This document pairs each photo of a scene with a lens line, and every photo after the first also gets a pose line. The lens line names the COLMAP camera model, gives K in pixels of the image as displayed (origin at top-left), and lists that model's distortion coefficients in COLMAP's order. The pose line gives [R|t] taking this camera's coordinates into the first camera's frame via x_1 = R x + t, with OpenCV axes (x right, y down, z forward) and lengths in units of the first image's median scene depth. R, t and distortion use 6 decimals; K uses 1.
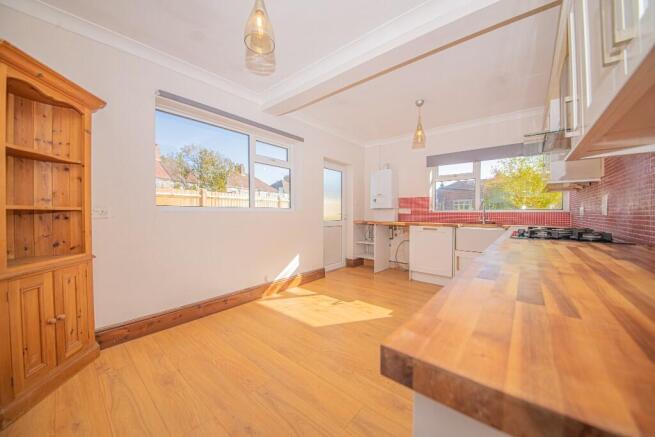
lens RADIAL K [[232.1, 0, 327.5], [0, 232.1, 218.5], [0, 0, 1]] dist [-0.001392, -0.000149]
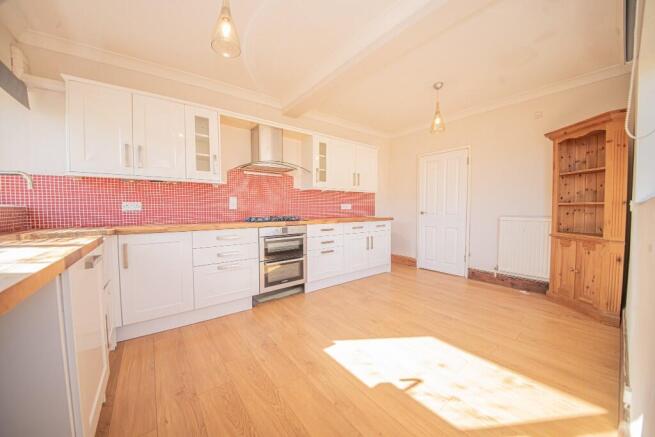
lens RADIAL K [[232.1, 0, 327.5], [0, 232.1, 218.5], [0, 0, 1]] dist [-0.001392, -0.000149]
pose [[-0.978409, 0.006679, 0.206570, 0.136534], [0.018204, 0.998378, 0.053943, -0.038822], [-0.205874, 0.056539, -0.976944, 1.802138]]
